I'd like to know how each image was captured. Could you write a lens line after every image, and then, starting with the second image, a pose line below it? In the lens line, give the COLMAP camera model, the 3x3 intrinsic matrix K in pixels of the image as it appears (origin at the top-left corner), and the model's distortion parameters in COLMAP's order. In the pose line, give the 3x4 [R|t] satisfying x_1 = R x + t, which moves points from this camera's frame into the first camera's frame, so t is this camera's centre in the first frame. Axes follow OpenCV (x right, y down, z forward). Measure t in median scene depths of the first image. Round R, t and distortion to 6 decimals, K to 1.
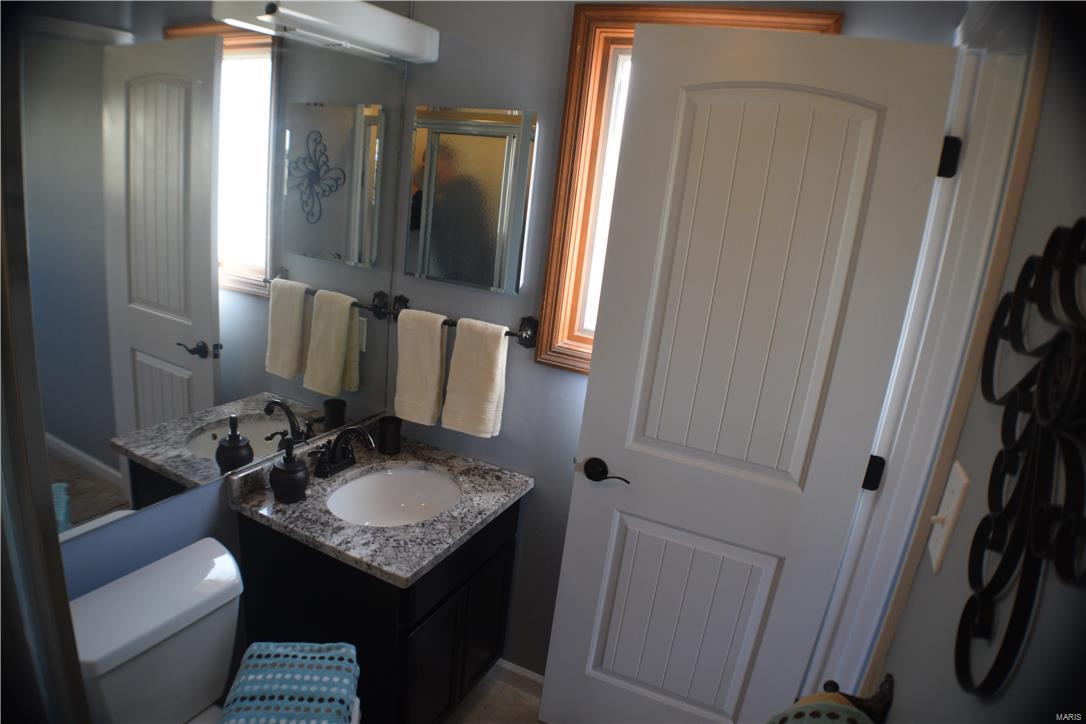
lens RADIAL K [[681.1, 0, 543.0], [0, 681.1, 362.0], [0, 0, 1]] dist [-0.046322, 0.000328]
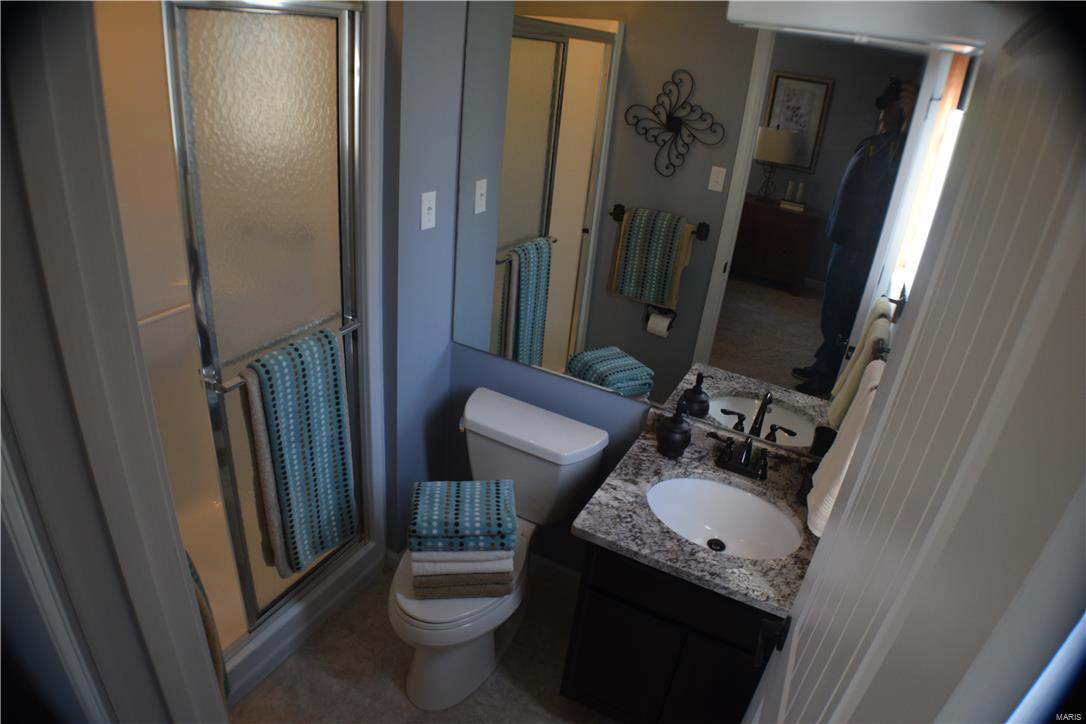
lens RADIAL K [[681.1, 0, 543.0], [0, 681.1, 362.0], [0, 0, 1]] dist [-0.046322, 0.000328]
pose [[0.001735, 0.345648, -0.938363, 0.661840], [-0.367412, 0.872953, 0.320876, -0.224429], [0.930057, 0.344209, 0.128510, 0.629532]]
